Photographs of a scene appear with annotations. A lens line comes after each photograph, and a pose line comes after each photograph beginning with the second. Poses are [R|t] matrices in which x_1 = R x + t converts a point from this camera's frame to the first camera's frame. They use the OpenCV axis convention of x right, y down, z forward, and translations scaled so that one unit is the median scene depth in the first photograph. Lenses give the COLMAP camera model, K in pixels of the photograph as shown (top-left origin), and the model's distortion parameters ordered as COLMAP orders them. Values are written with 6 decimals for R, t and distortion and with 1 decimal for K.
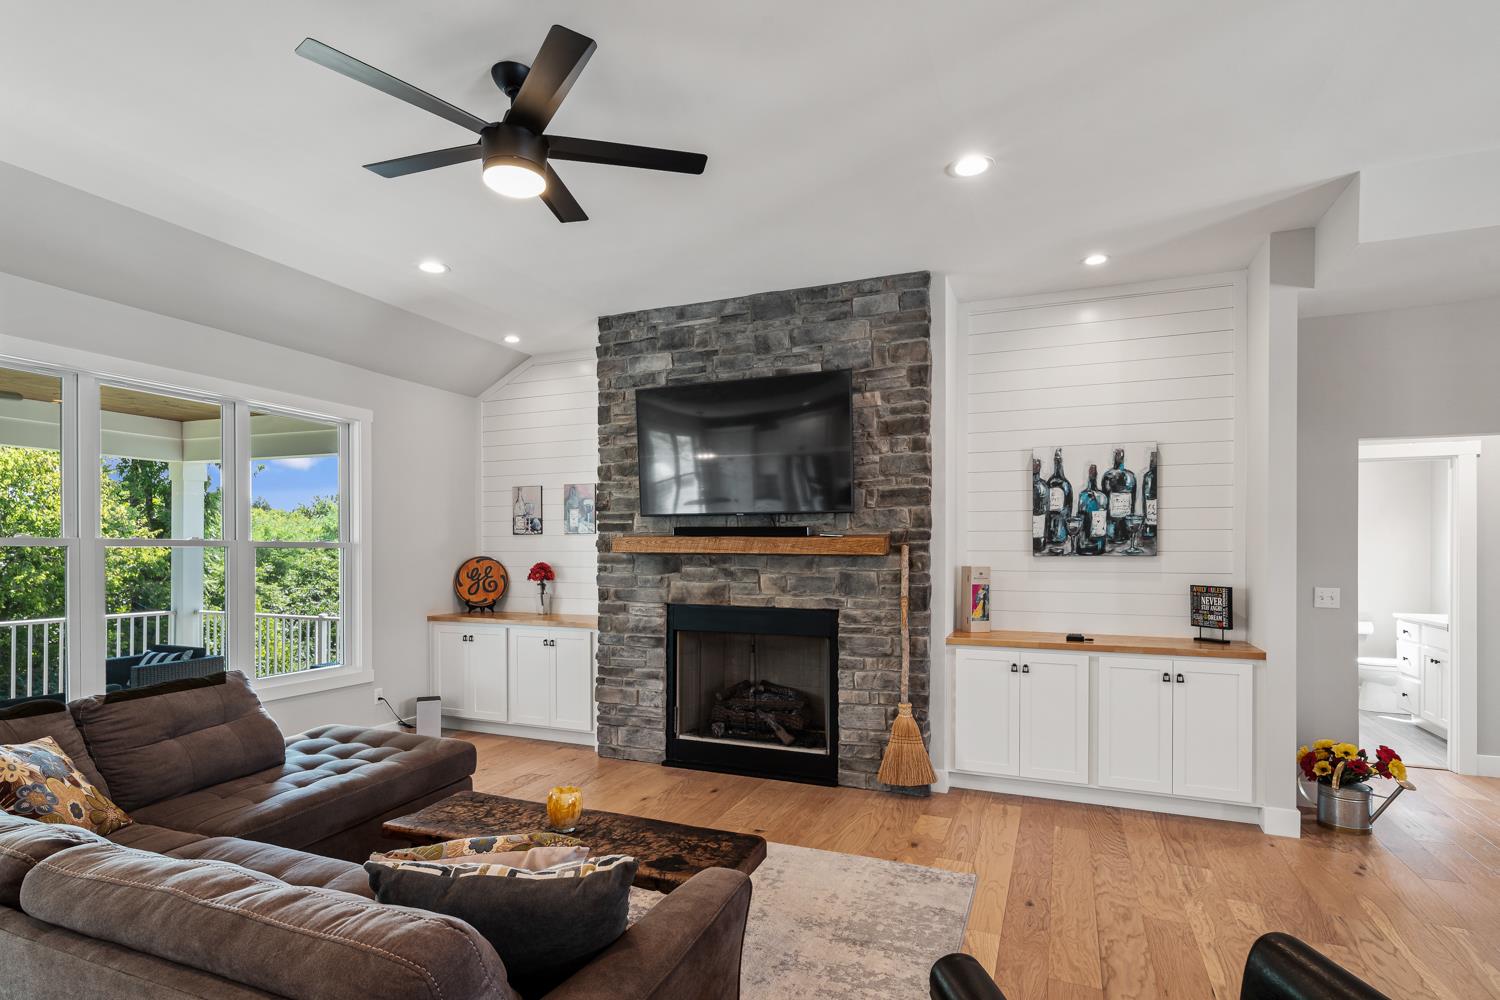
lens RADIAL K [[757.0, 0, 752.0], [0, 757.0, 554.8], [0, 0, 1]] dist [0.000873, 0.000493]
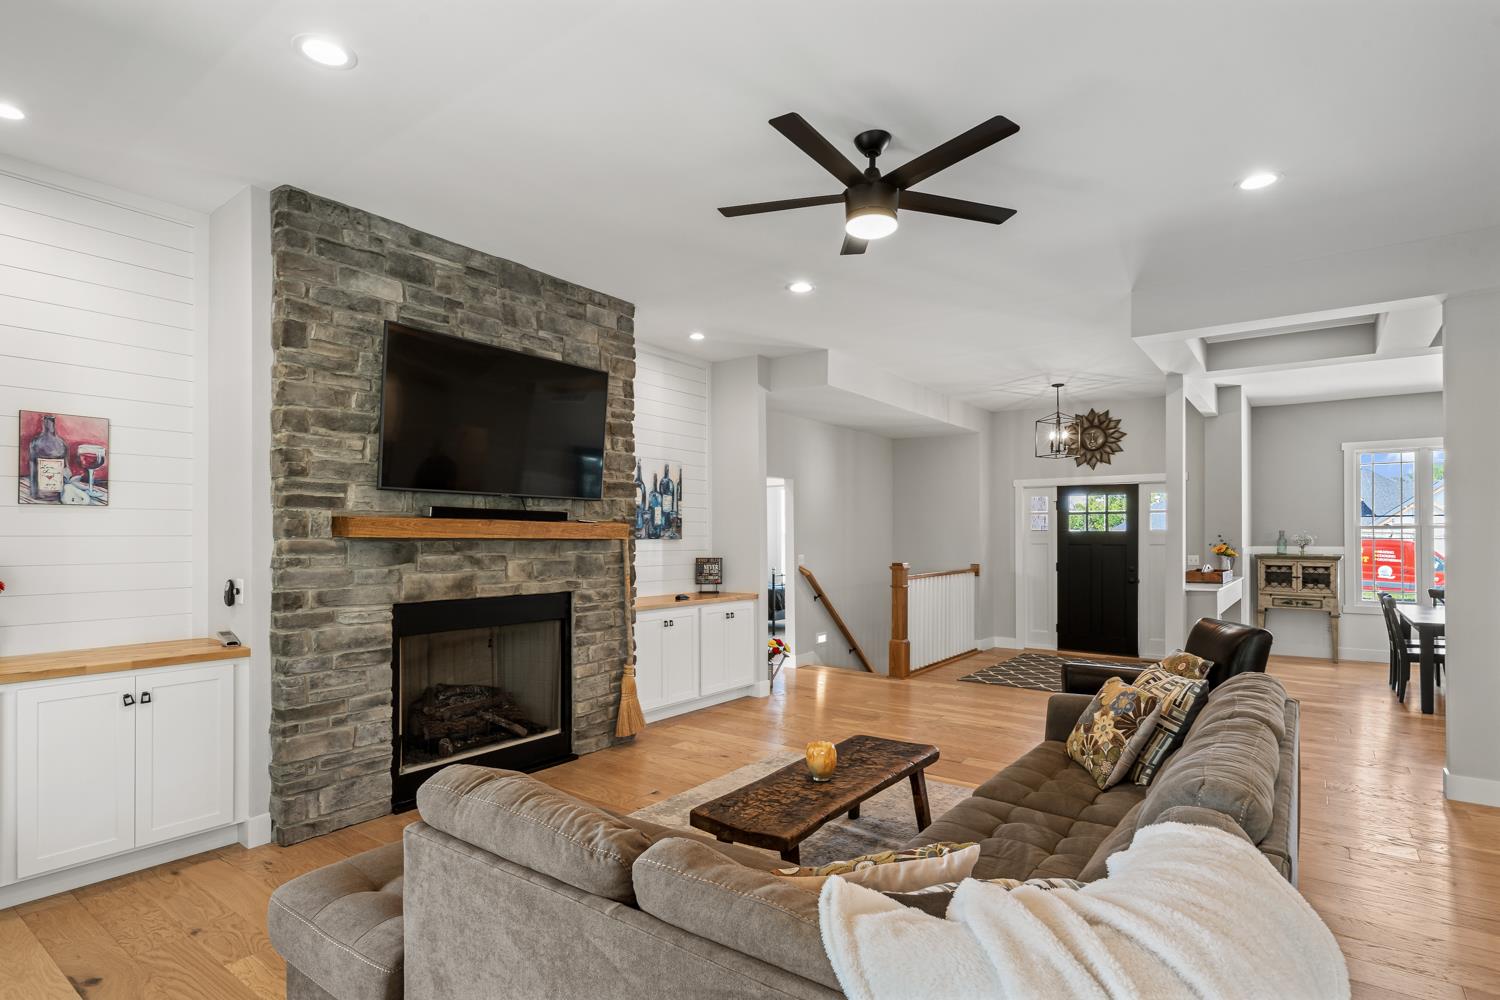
lens RADIAL K [[746.2, 0, 750.3], [0, 746.2, 532.3], [0, 0, 1]] dist [0.002459, 0.000160]
pose [[0.244578, 0.004610, 0.969619, -0.810514], [0.005780, 0.999964, -0.006212, -0.001912], [-0.969612, 0.007124, 0.244543, 0.488123]]
